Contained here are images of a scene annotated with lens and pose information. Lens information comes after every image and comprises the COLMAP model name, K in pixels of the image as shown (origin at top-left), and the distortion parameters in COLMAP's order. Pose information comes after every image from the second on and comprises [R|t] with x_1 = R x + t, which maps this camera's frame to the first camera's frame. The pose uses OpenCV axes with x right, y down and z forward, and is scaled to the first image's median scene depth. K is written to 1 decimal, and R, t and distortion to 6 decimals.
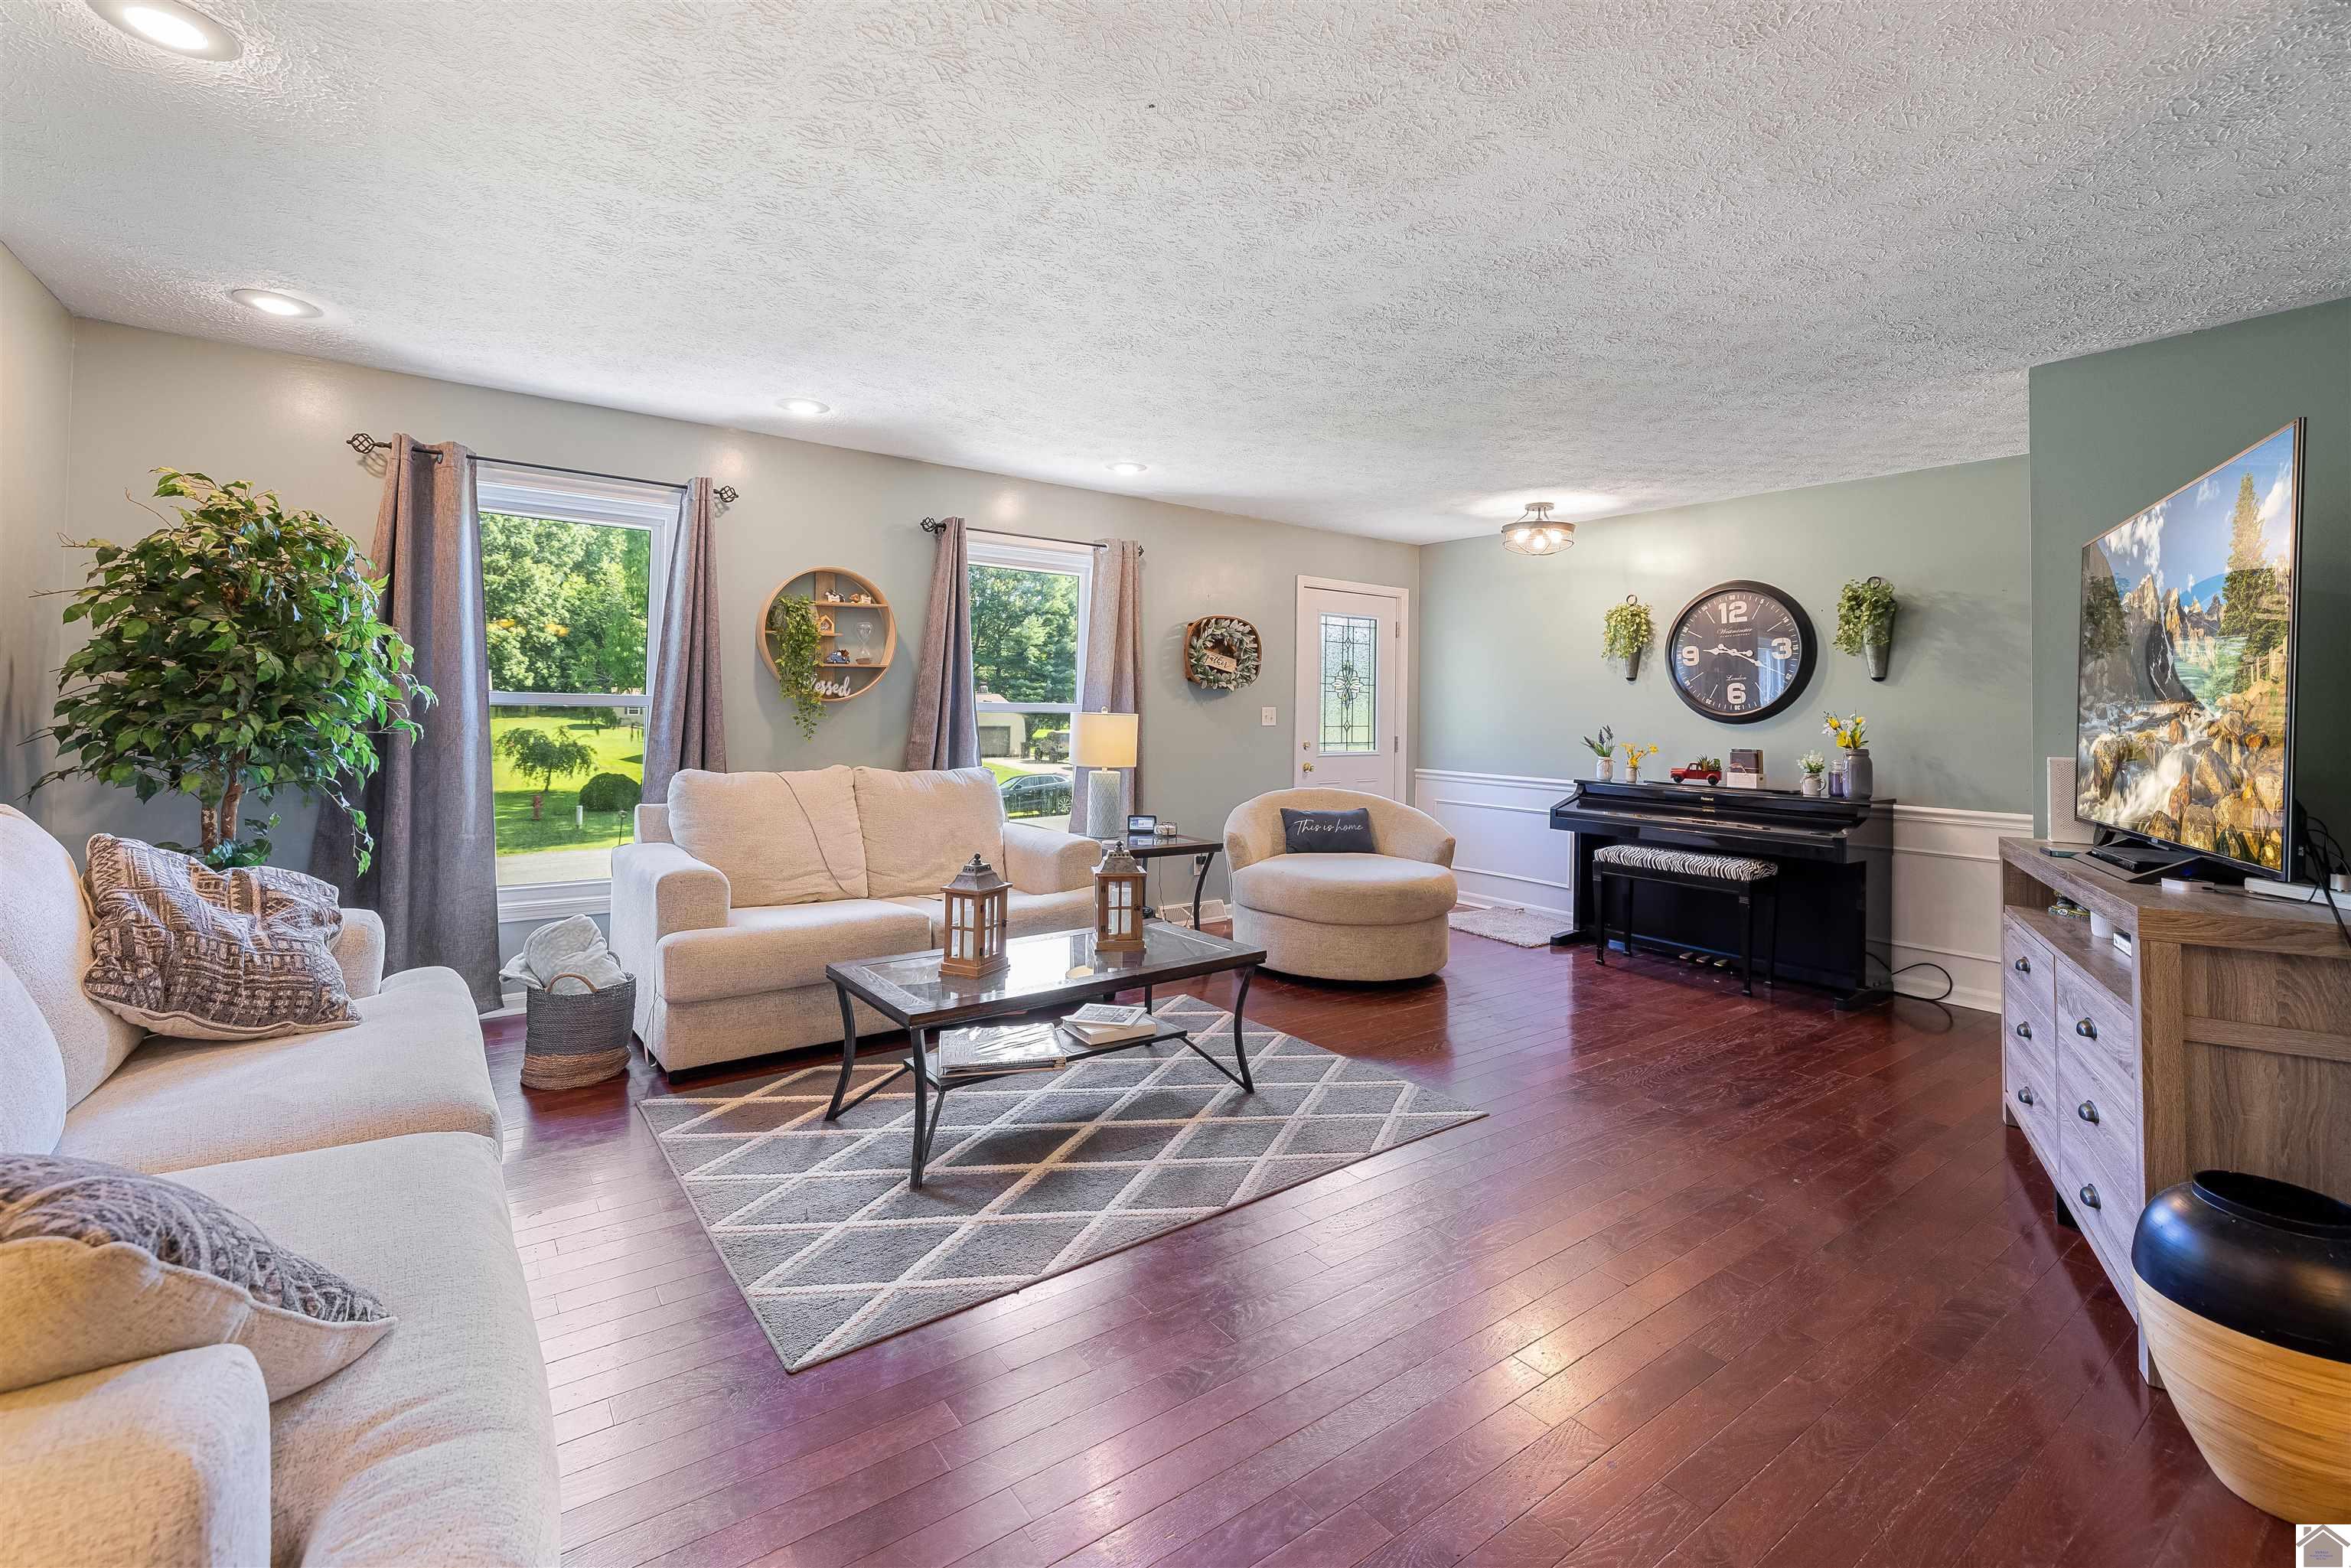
lens RADIAL K [[1035.6, 0, 1175.8], [0, 1035.6, 698.3], [0, 0, 1]] dist [-0.001823, -0.000166]
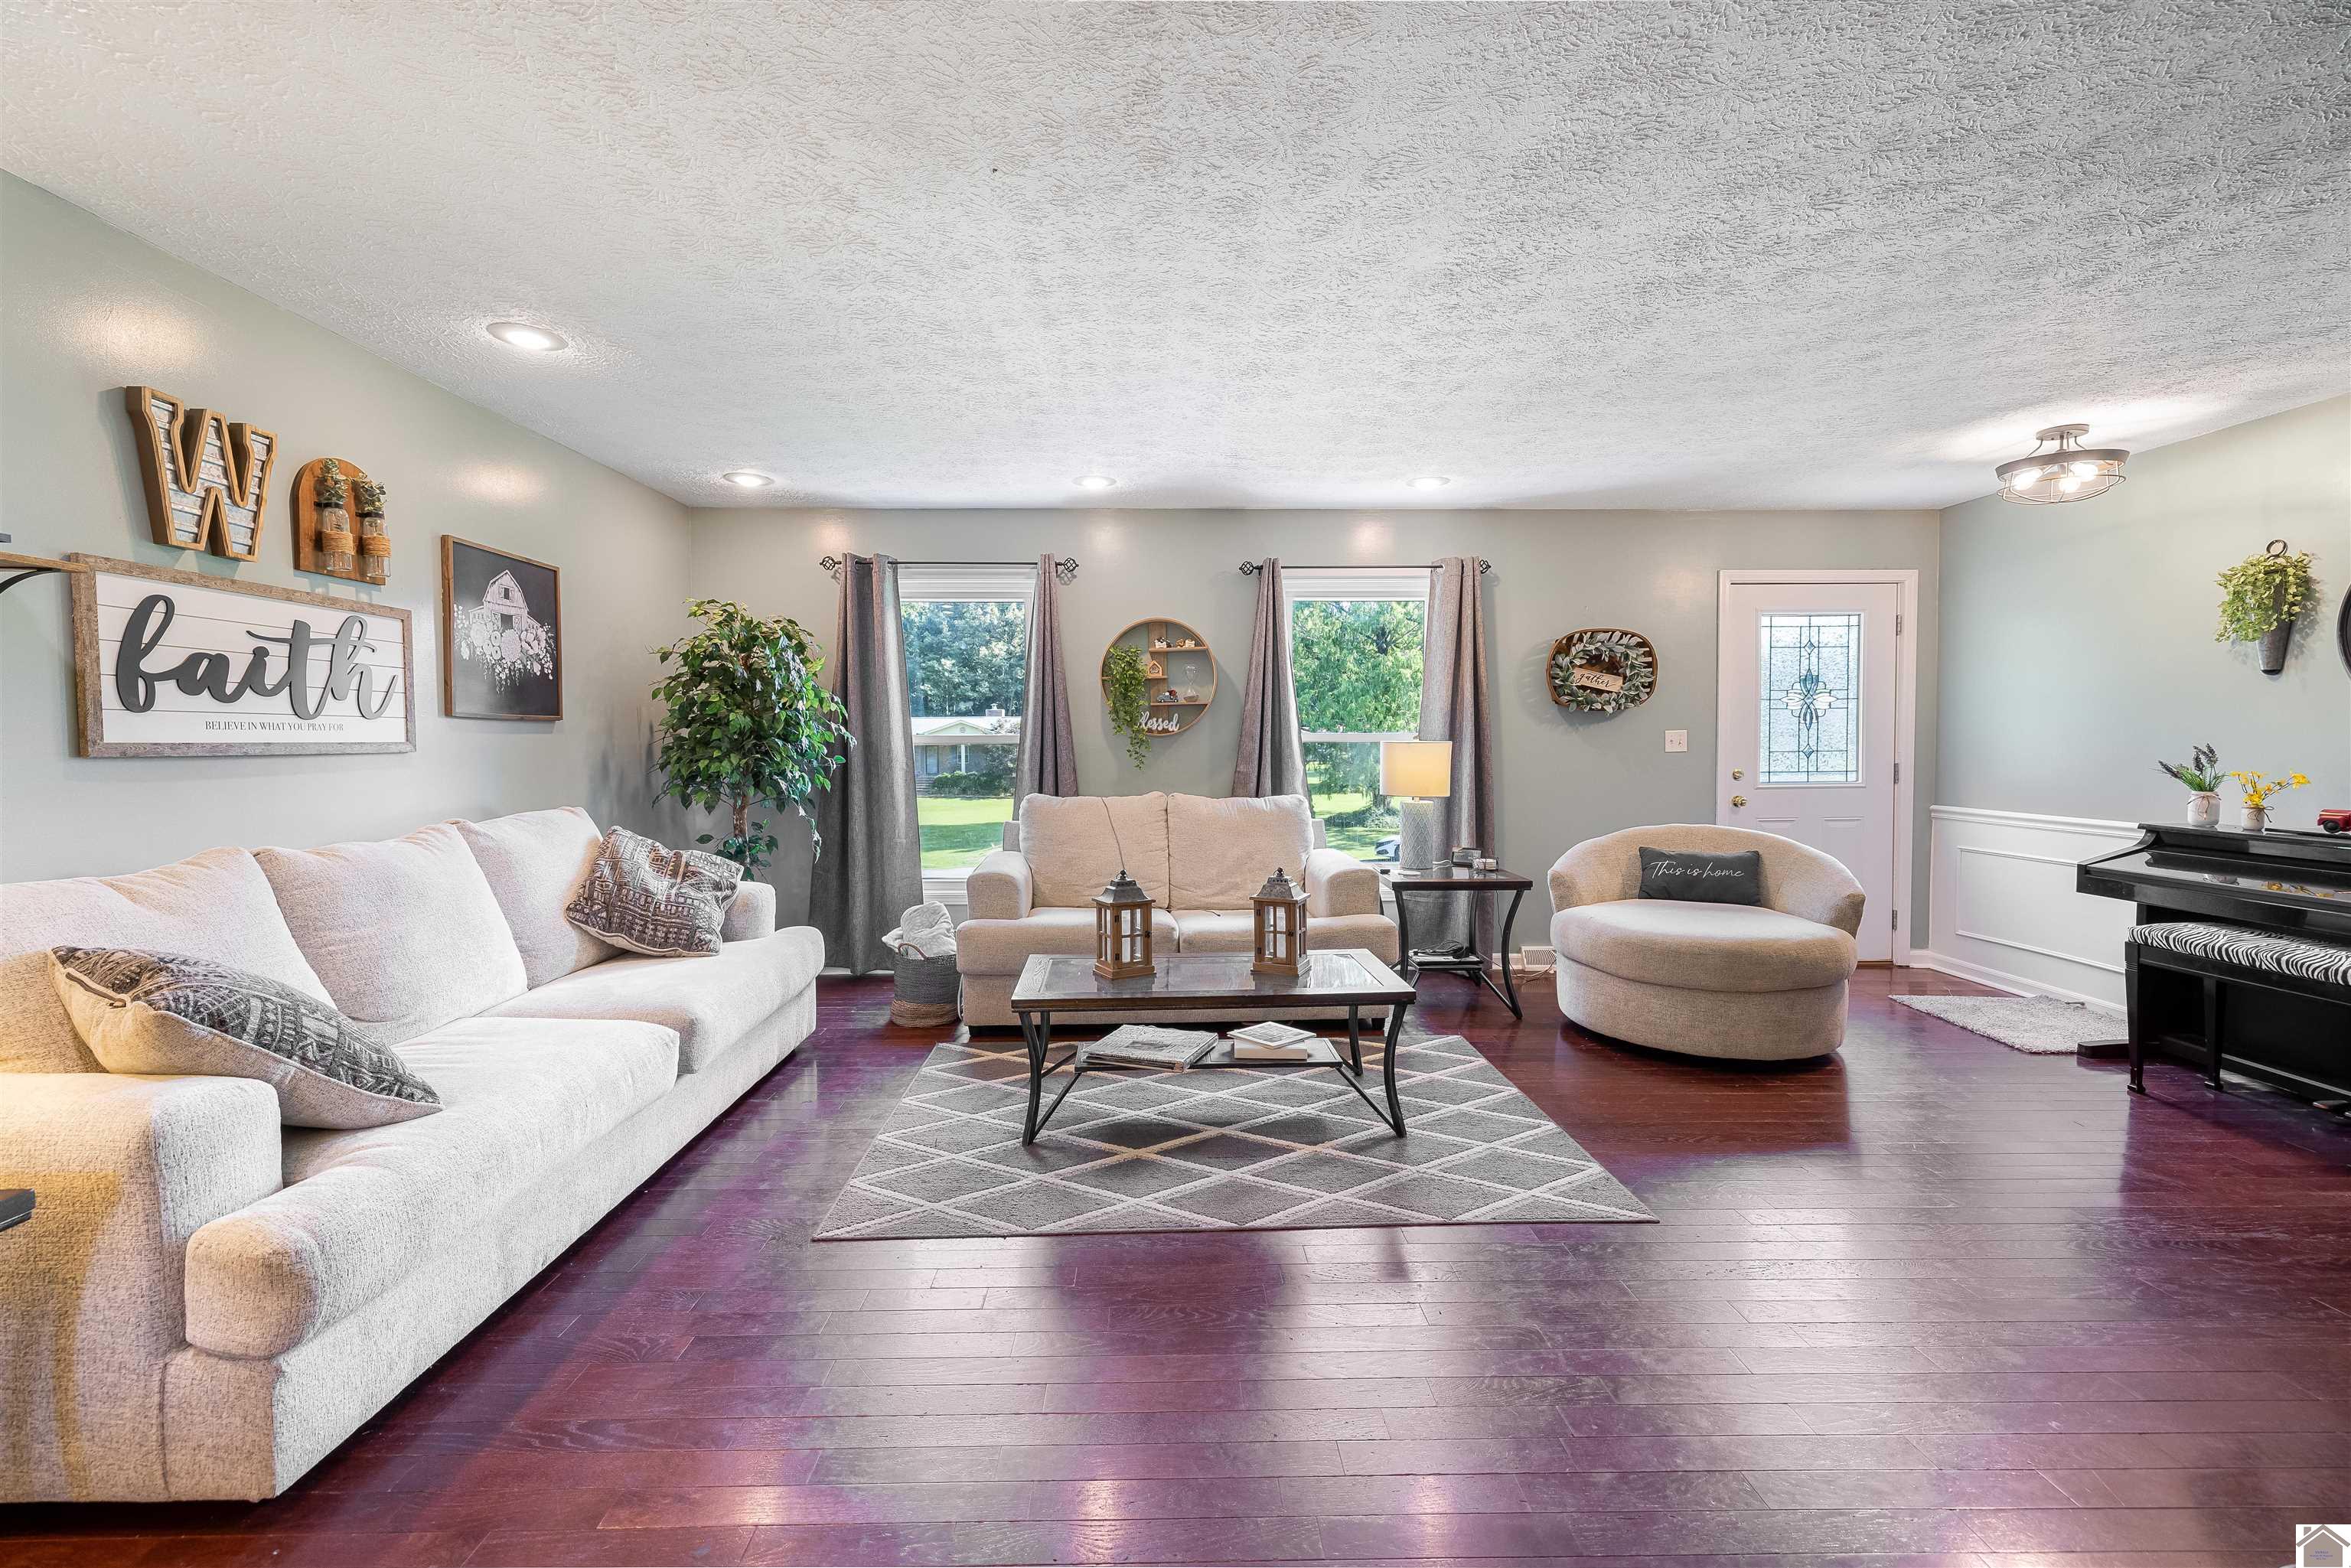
lens RADIAL K [[1011.4, 0, 1175.5], [0, 1011.4, 784.0], [0, 0, 1]] dist [0.003516, 0.000300]
pose [[0.810619, 0.004583, -0.585556, 0.329521], [0.026034, 0.998699, 0.043857, 0.007461], [0.584995, -0.050796, 0.809445, 0.103678]]
